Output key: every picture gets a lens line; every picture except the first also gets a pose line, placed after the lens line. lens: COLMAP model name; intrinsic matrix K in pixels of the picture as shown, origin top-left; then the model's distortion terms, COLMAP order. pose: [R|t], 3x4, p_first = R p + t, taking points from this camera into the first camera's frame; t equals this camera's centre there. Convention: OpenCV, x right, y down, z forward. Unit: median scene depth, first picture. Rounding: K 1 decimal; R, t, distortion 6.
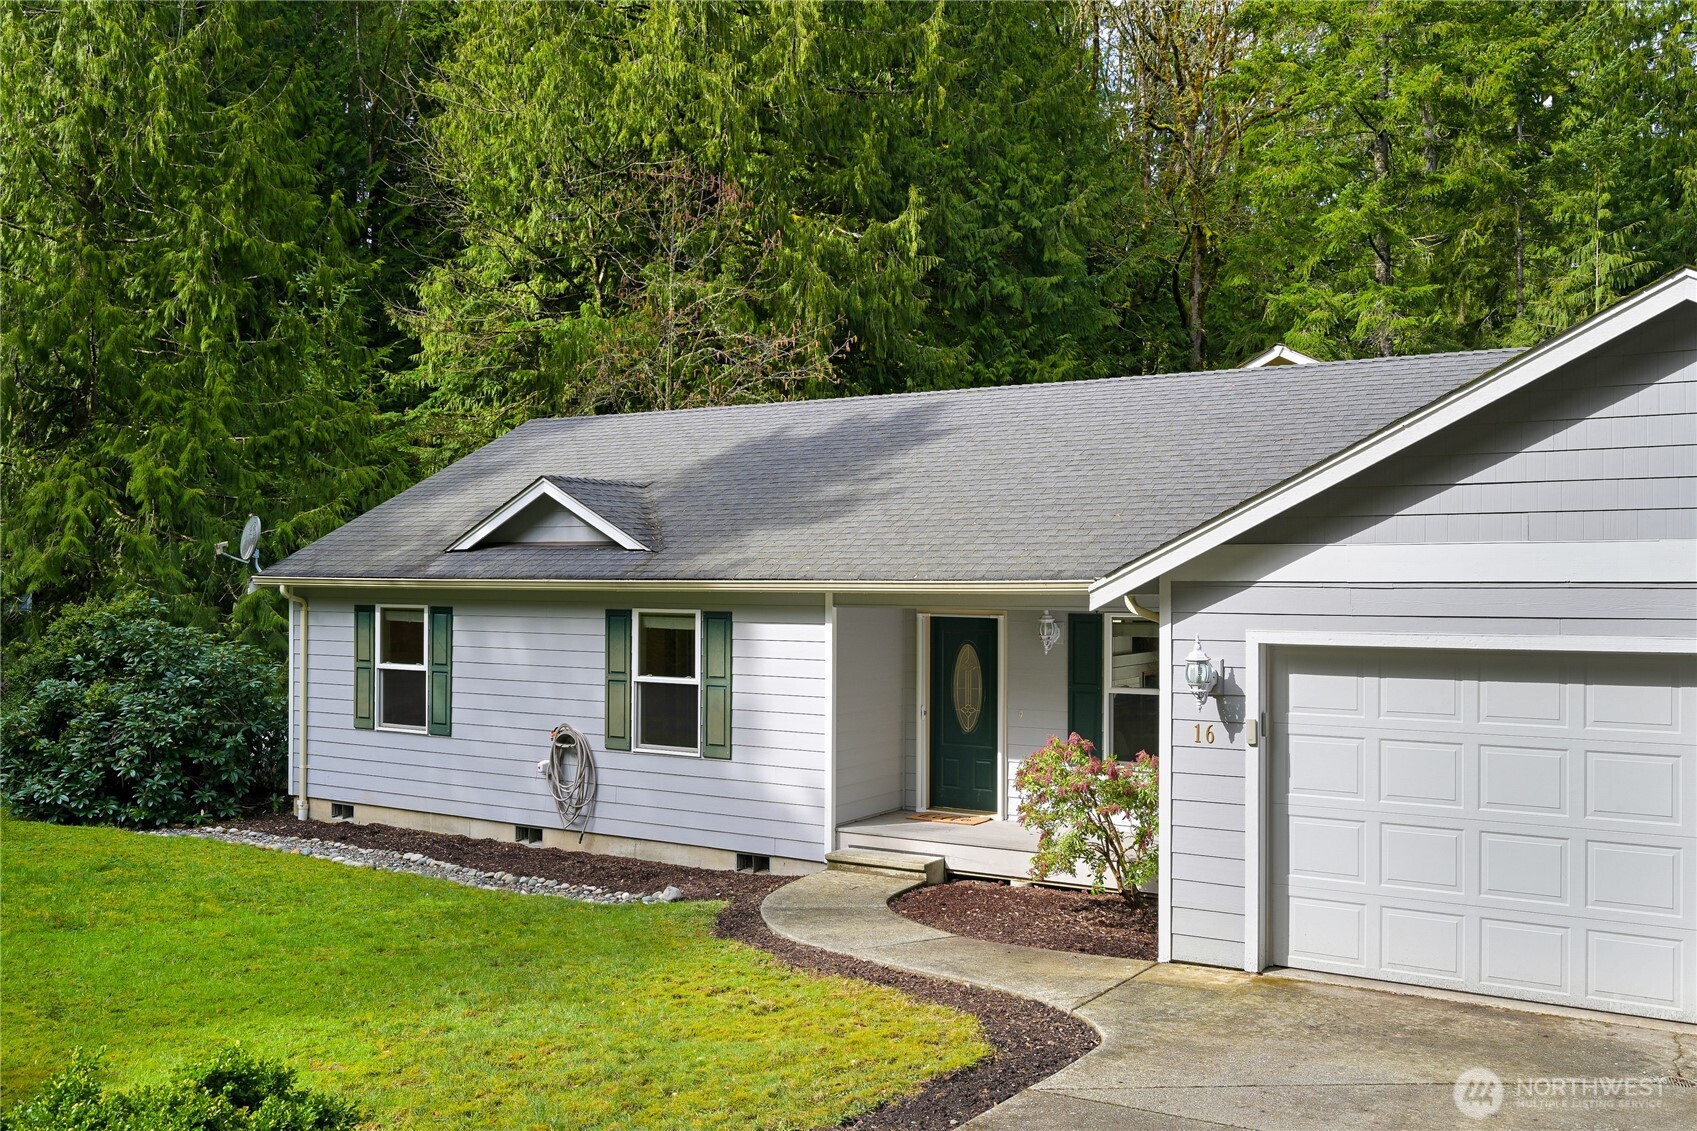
lens RADIAL K [[1466.4, 0, 837.9], [0, 1466.4, 570.4], [0, 0, 1]] dist [0.007682, -0.010744]
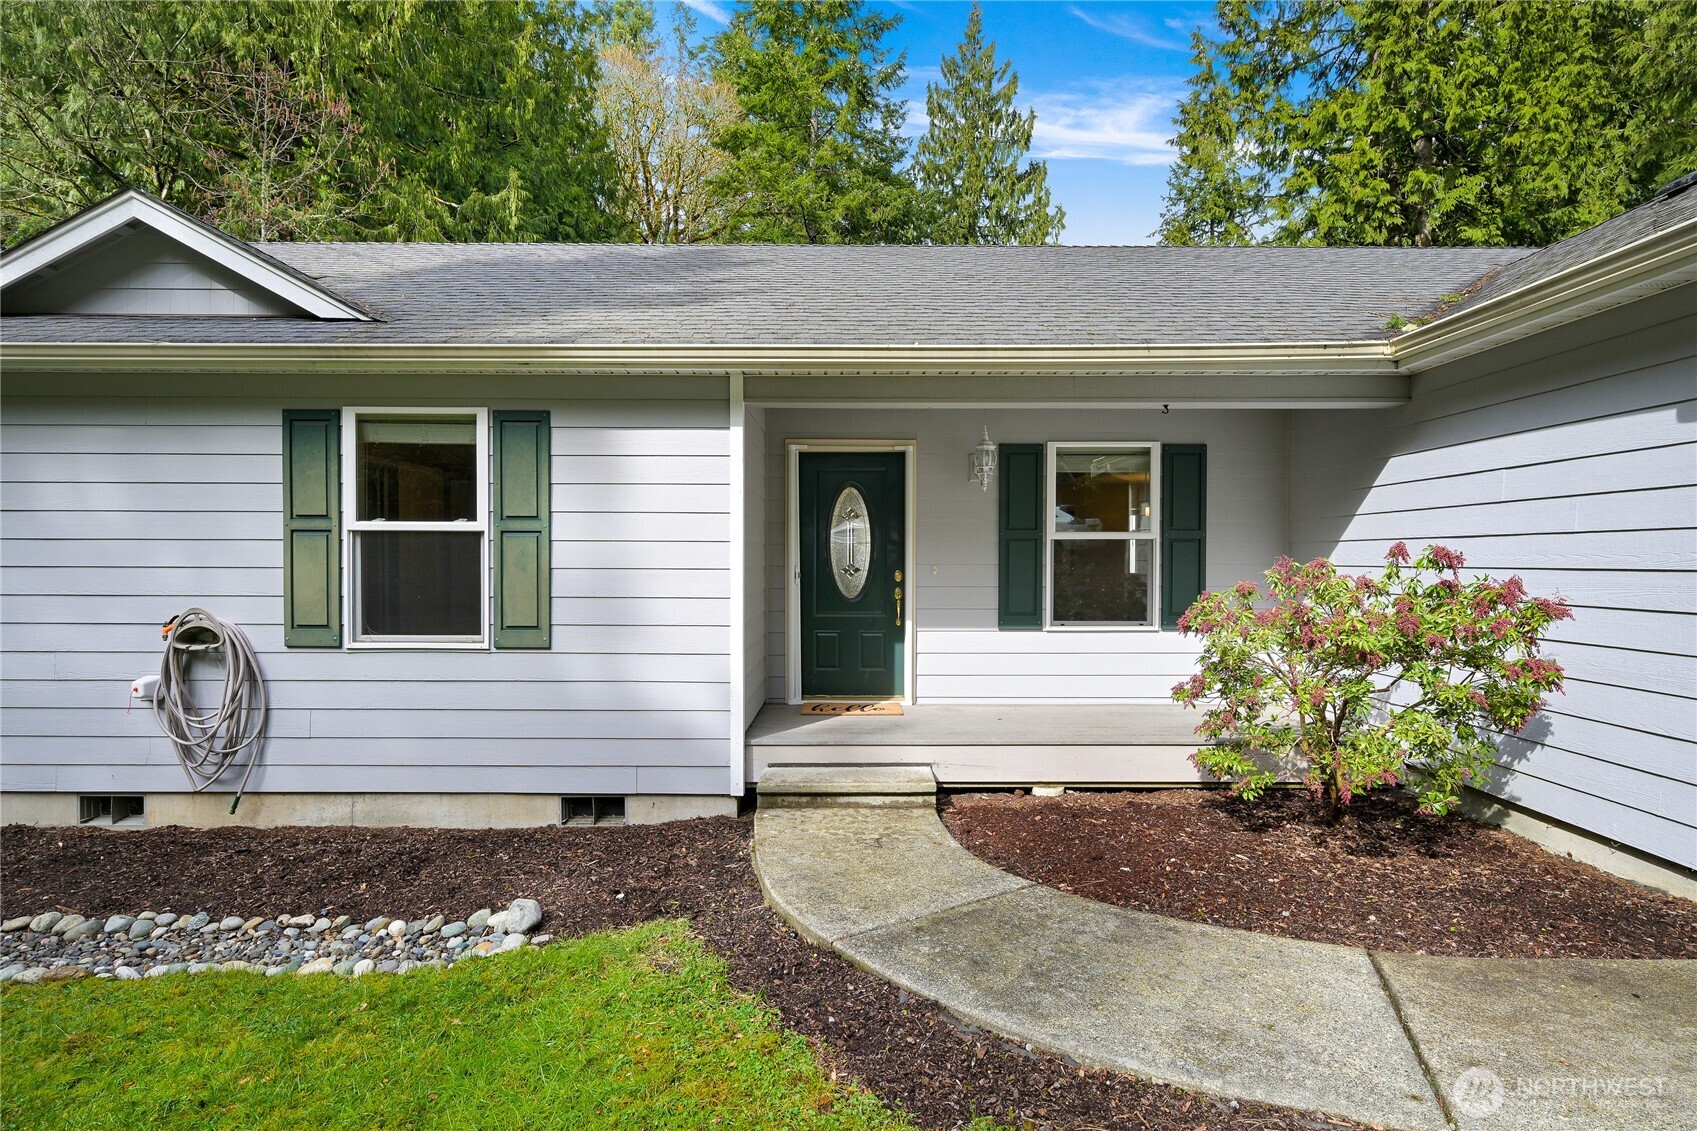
lens RADIAL K [[823.4, 0, 852.6], [0, 823.4, 574.4], [0, 0, 1]] dist [-0.000895, 0.000565]
pose [[0.847425, -0.011089, 0.530799, -0.139350], [-0.002938, 0.999669, 0.025575, 0.082356], [-0.530907, -0.023232, 0.847112, 0.594628]]
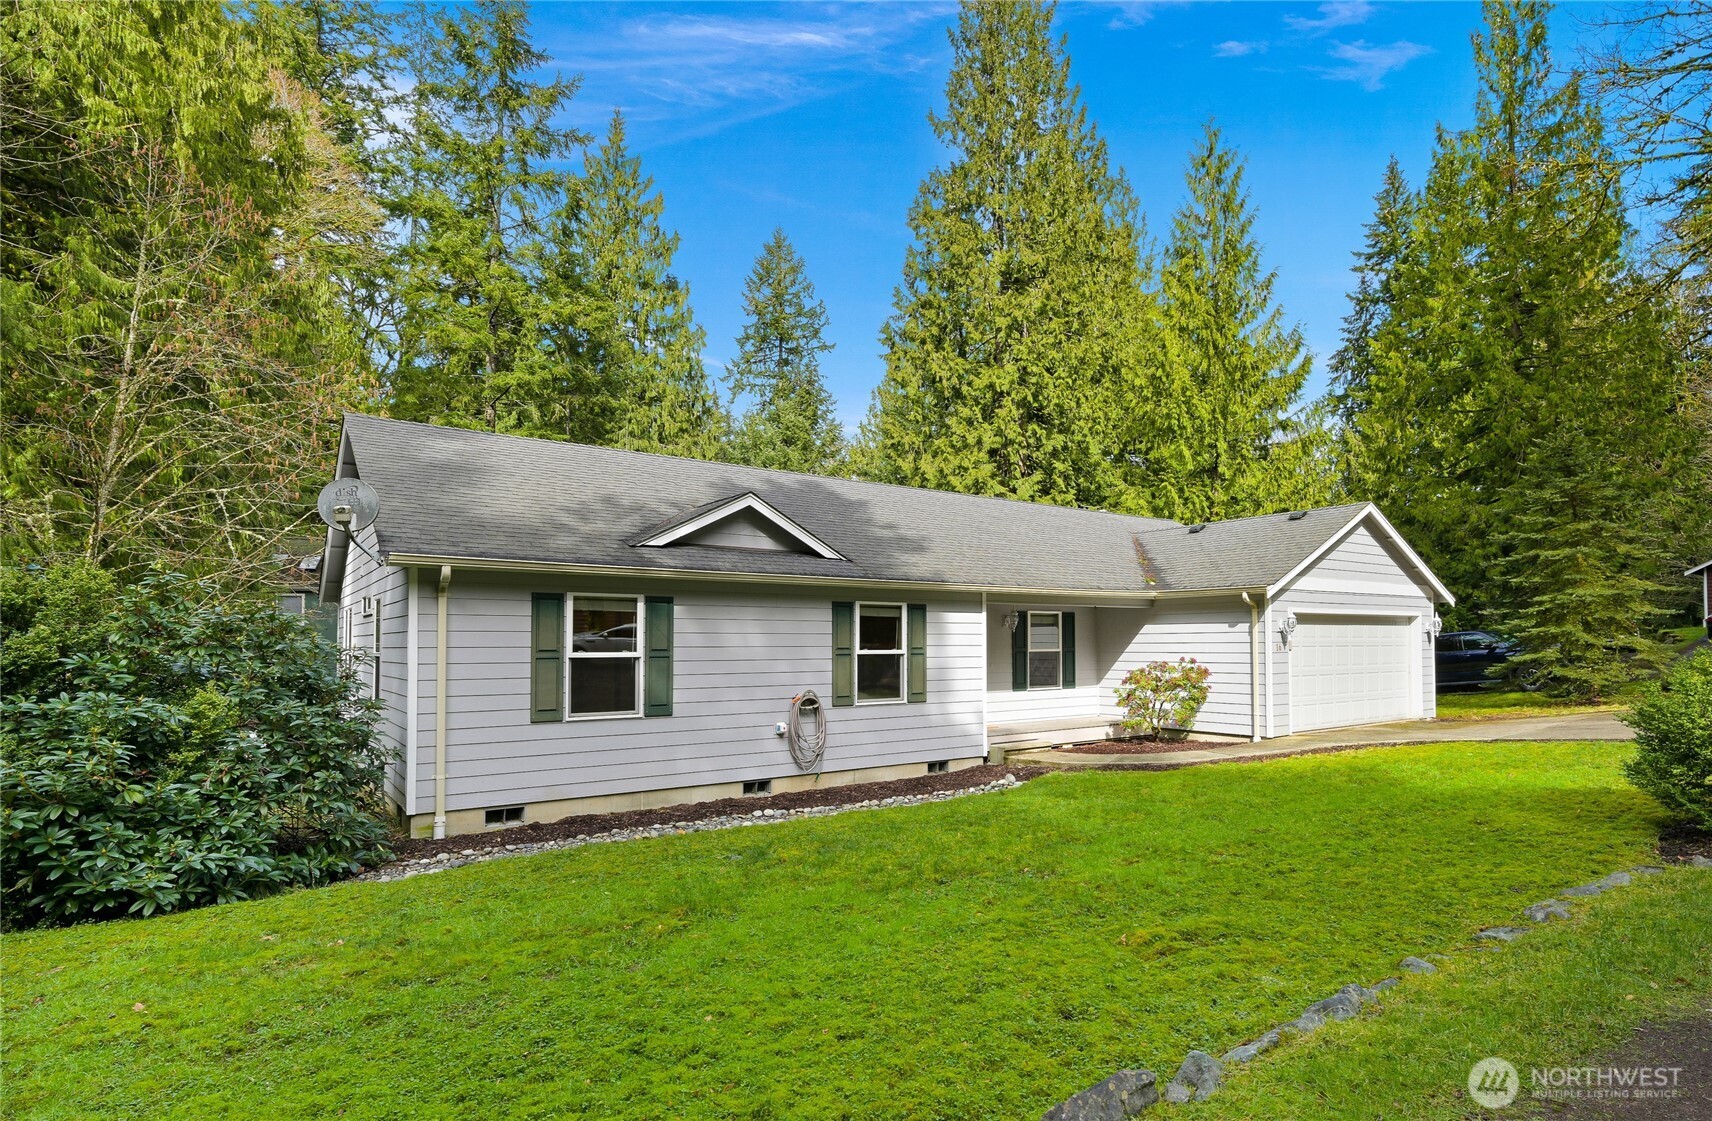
lens RADIAL K [[914.1, 0, 956.5], [0, 914.1, 624.9], [0, 0, 1]] dist [-0.001088, 0.000010]
pose [[0.332067, 0.014958, 0.943137, -0.890097], [-0.000052, 0.999875, -0.015839, 0.060165], [-0.943256, 0.005211, 0.332026, 0.612911]]
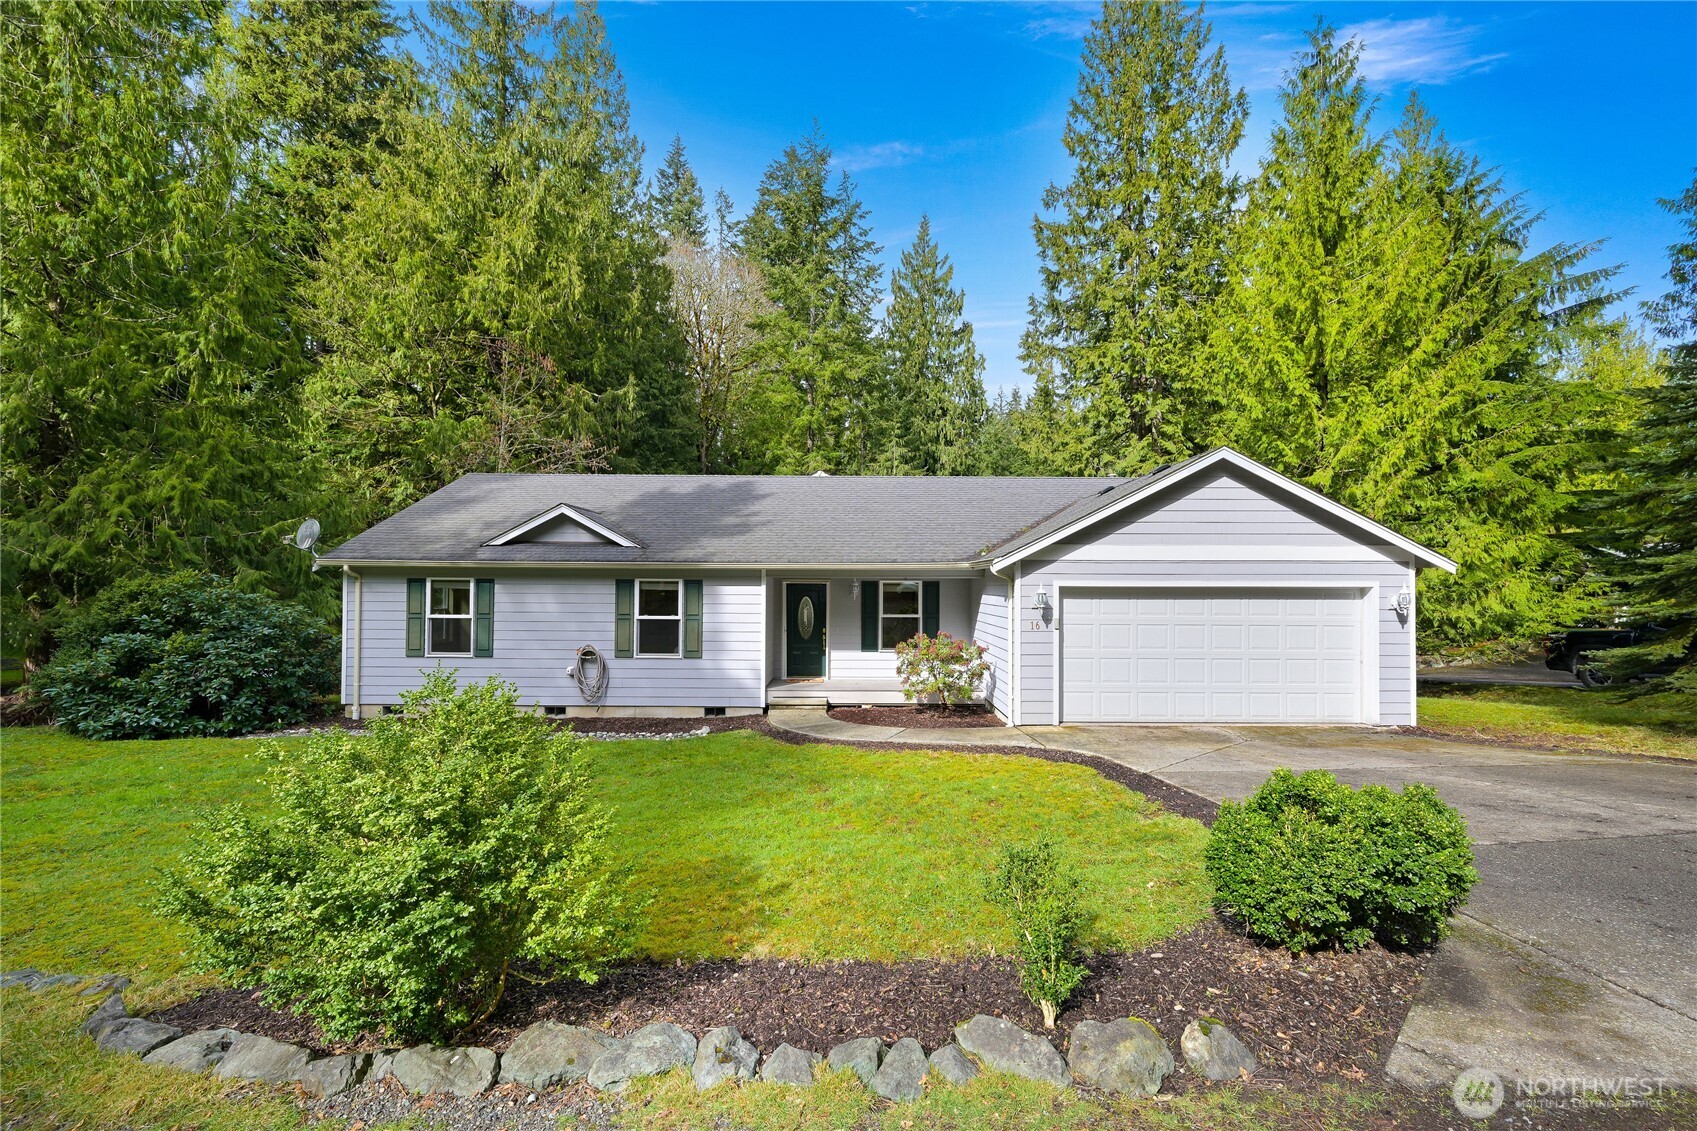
lens RADIAL K [[670.3, 0, 851.8], [0, 670.3, 571.6], [0, 0, 1]] dist [0.002364, -0.001817]
pose [[0.847763, 0.010908, 0.530263, -0.343770], [-0.005928, 0.999921, -0.011092, 0.024114], [-0.530342, 0.006260, 0.847761, 0.153432]]
